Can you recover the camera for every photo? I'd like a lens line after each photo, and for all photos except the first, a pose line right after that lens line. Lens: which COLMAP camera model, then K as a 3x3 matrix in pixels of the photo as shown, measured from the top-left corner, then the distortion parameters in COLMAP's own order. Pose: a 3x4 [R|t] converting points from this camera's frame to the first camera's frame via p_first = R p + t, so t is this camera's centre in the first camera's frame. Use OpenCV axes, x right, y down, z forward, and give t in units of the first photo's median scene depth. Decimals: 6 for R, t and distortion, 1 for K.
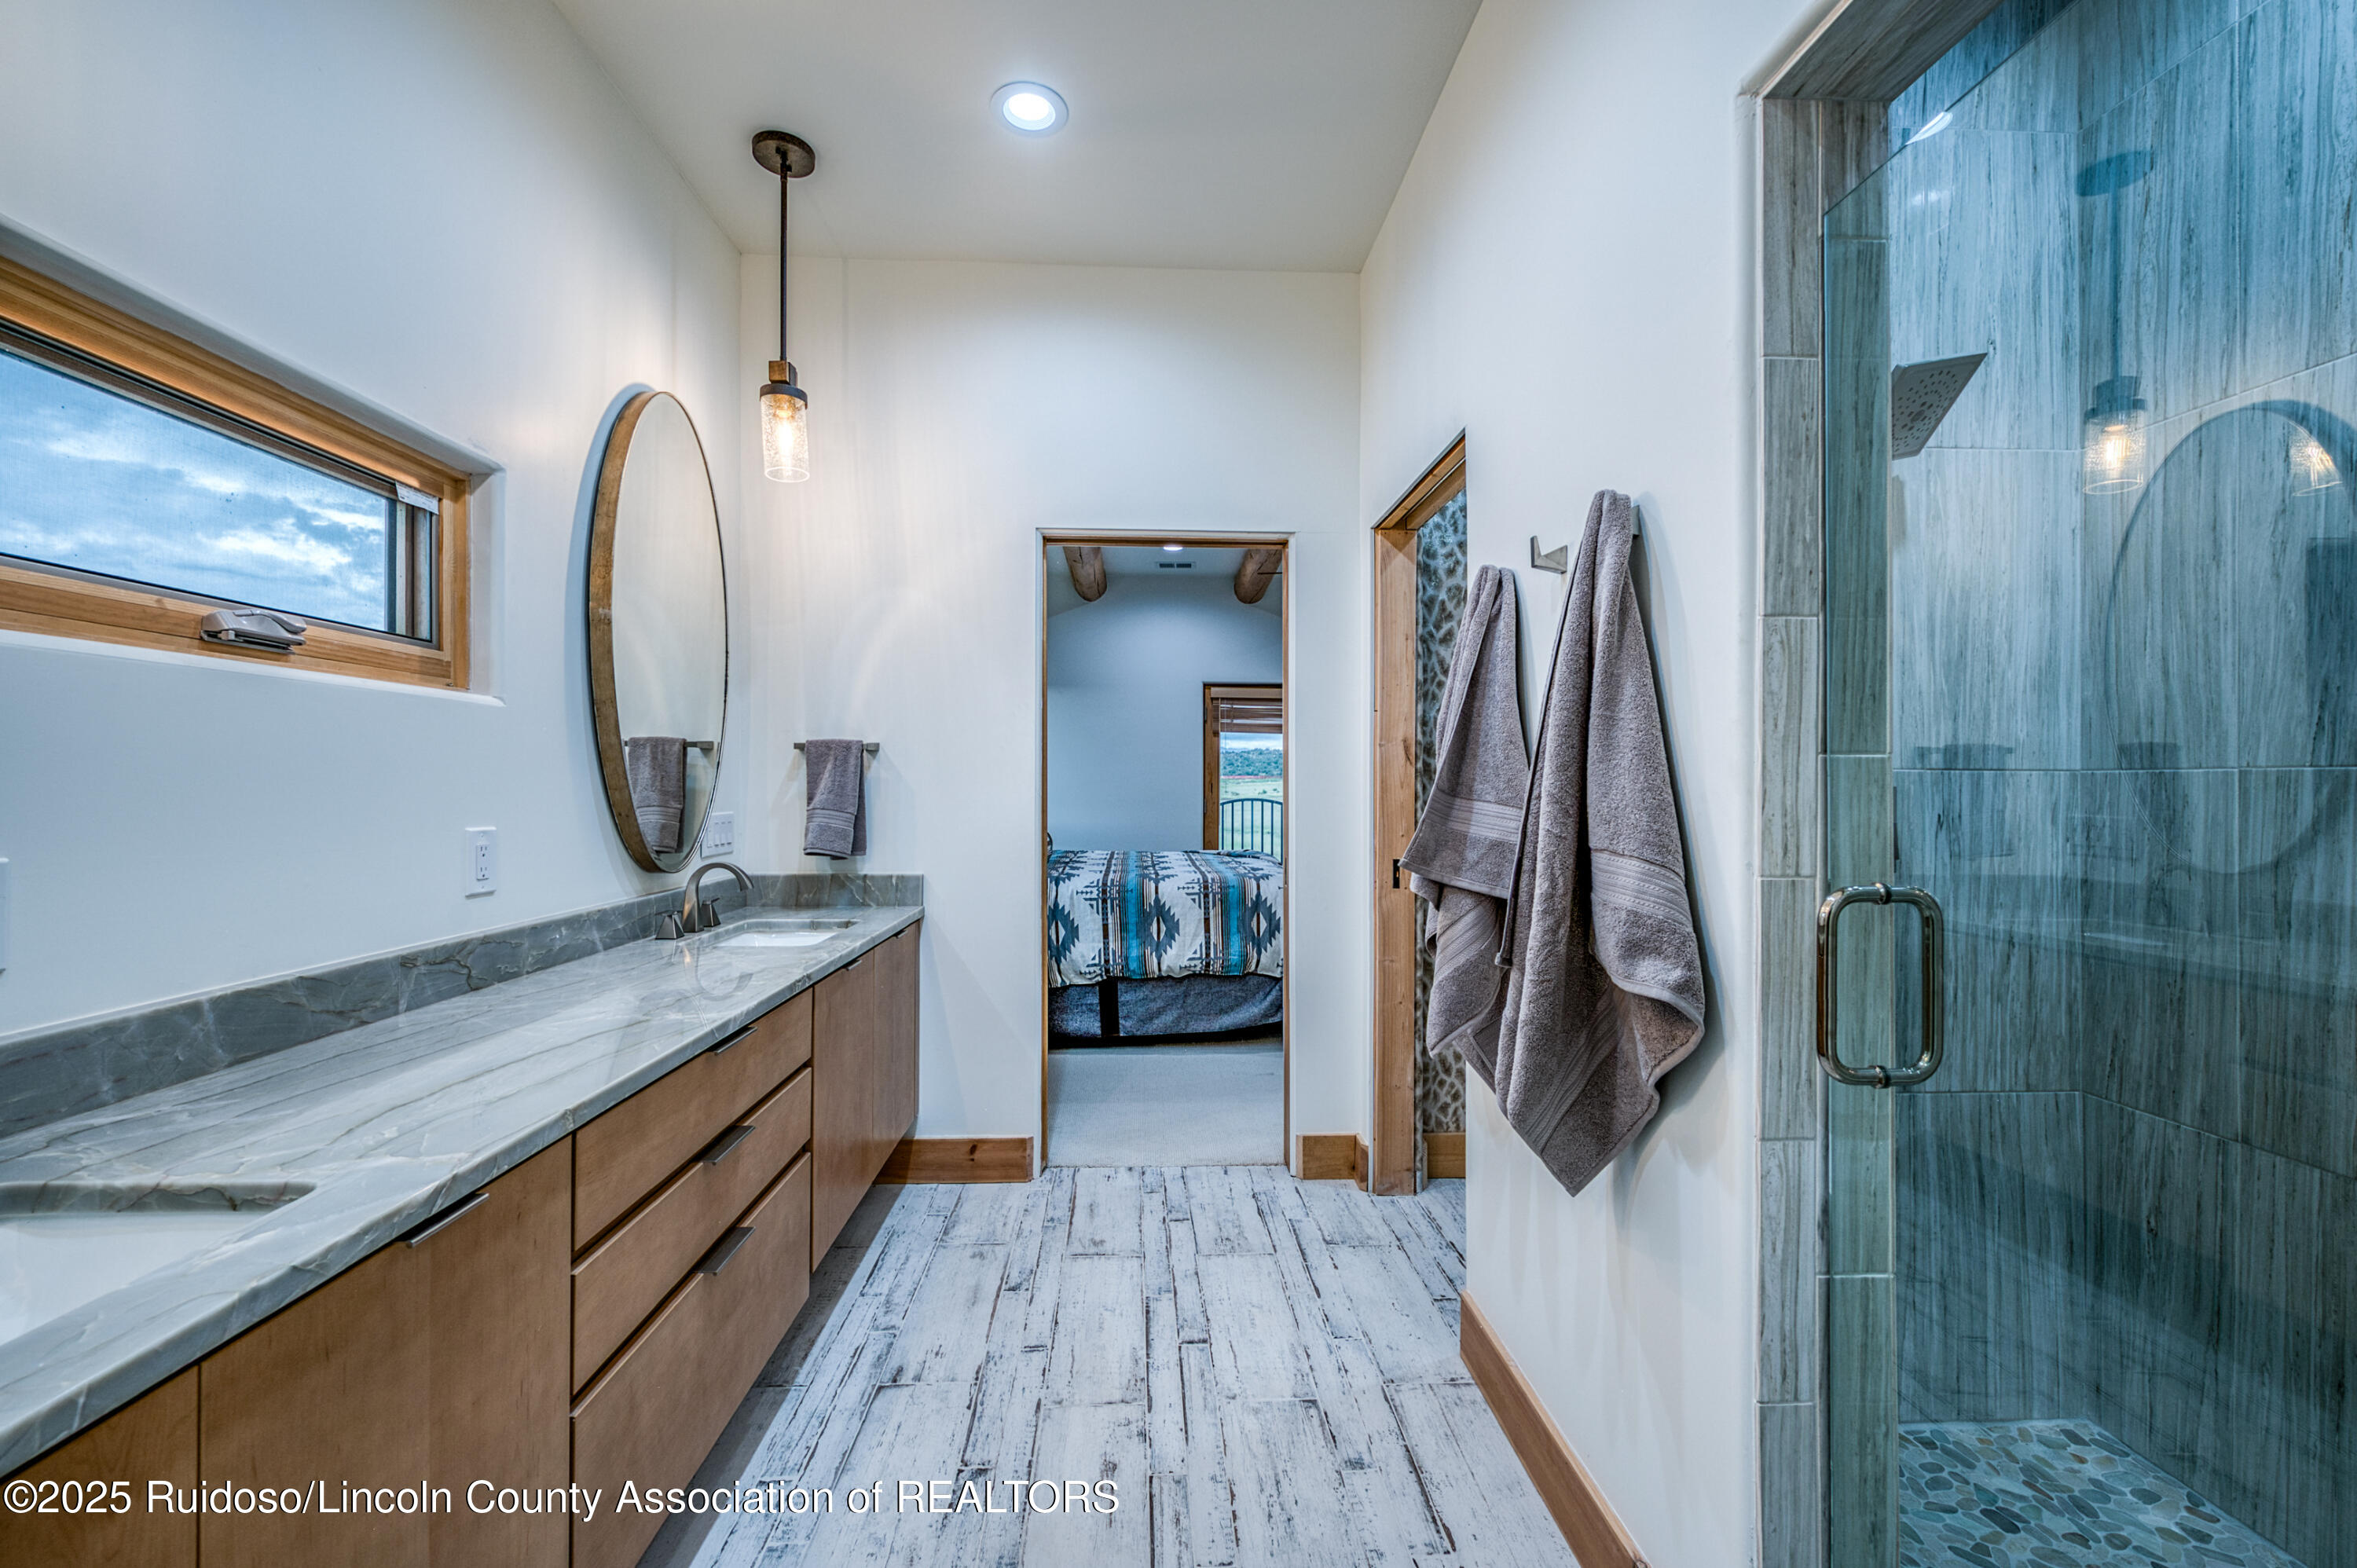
lens RADIAL K [[933.3, 0, 1177.8], [0, 933.3, 787.4], [0, 0, 1]] dist [0.001977, -0.000051]
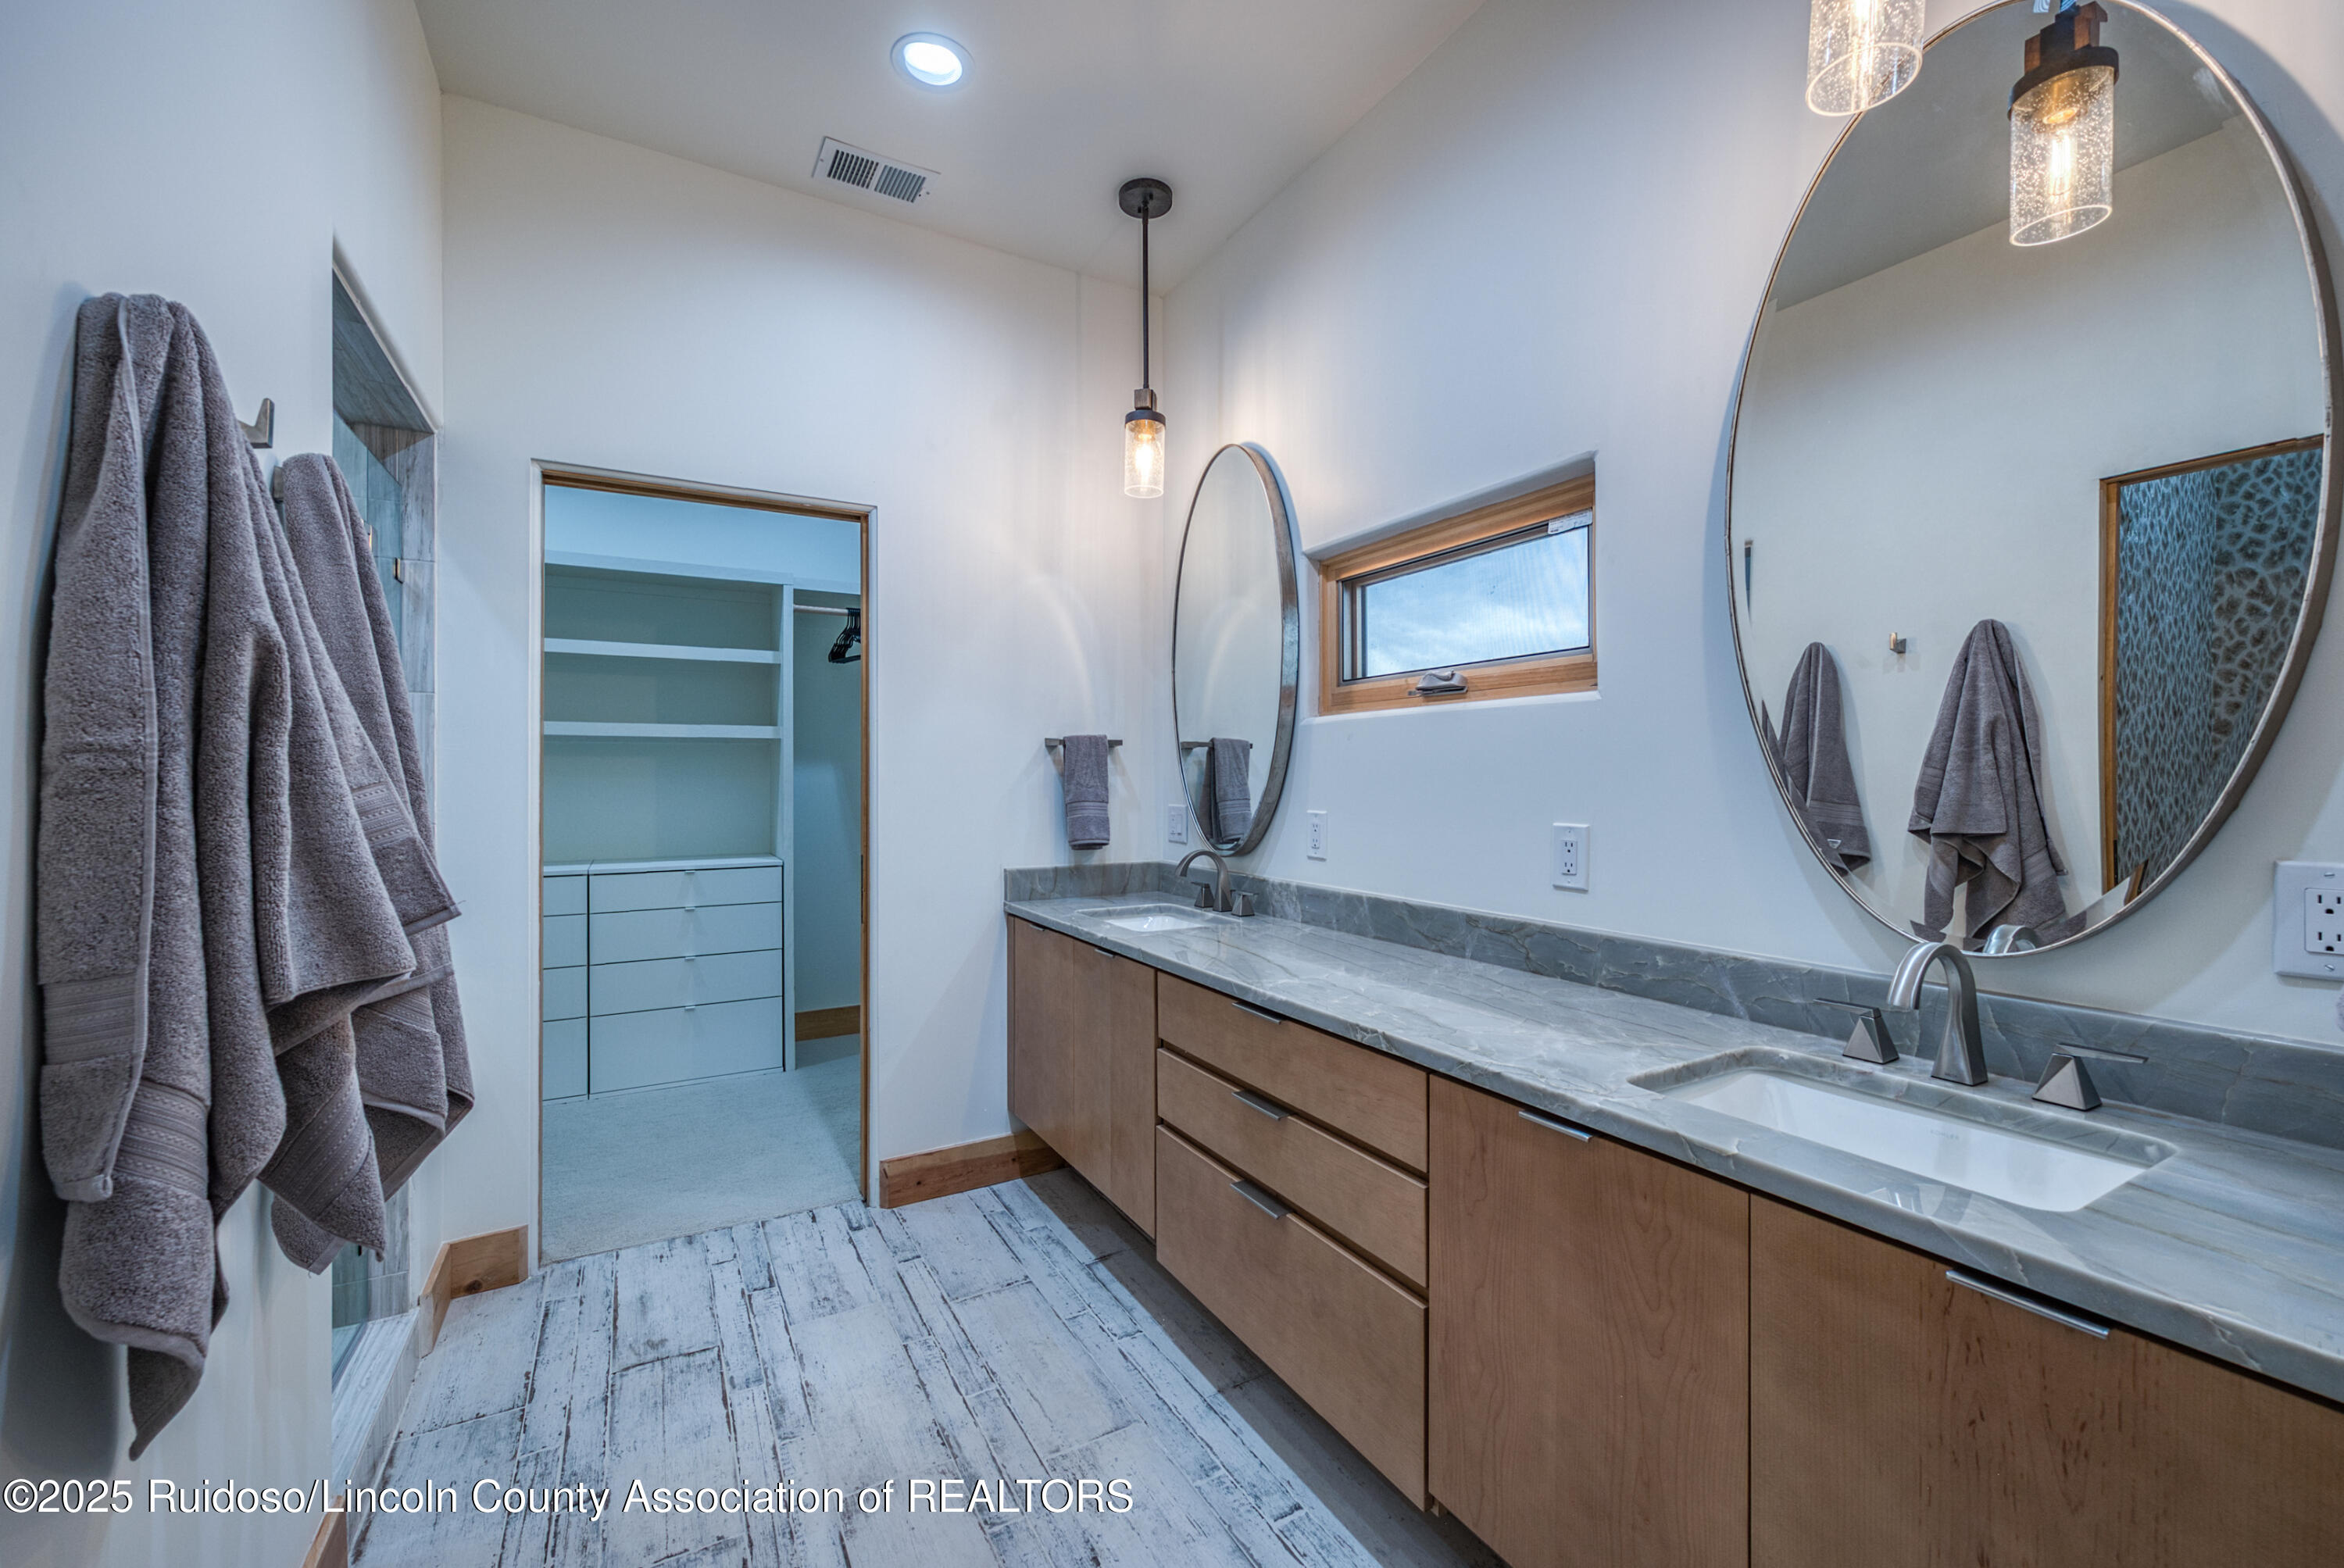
lens RADIAL K [[952.8, 0, 1168.9], [0, 952.8, 782.9], [0, 0, 1]] dist [0.001071, 0.000337]
pose [[-0.897847, -0.003791, -0.440292, 0.116596], [-0.005243, 0.999984, 0.002083, -0.001035], [0.440277, 0.004179, -0.897852, 1.984115]]
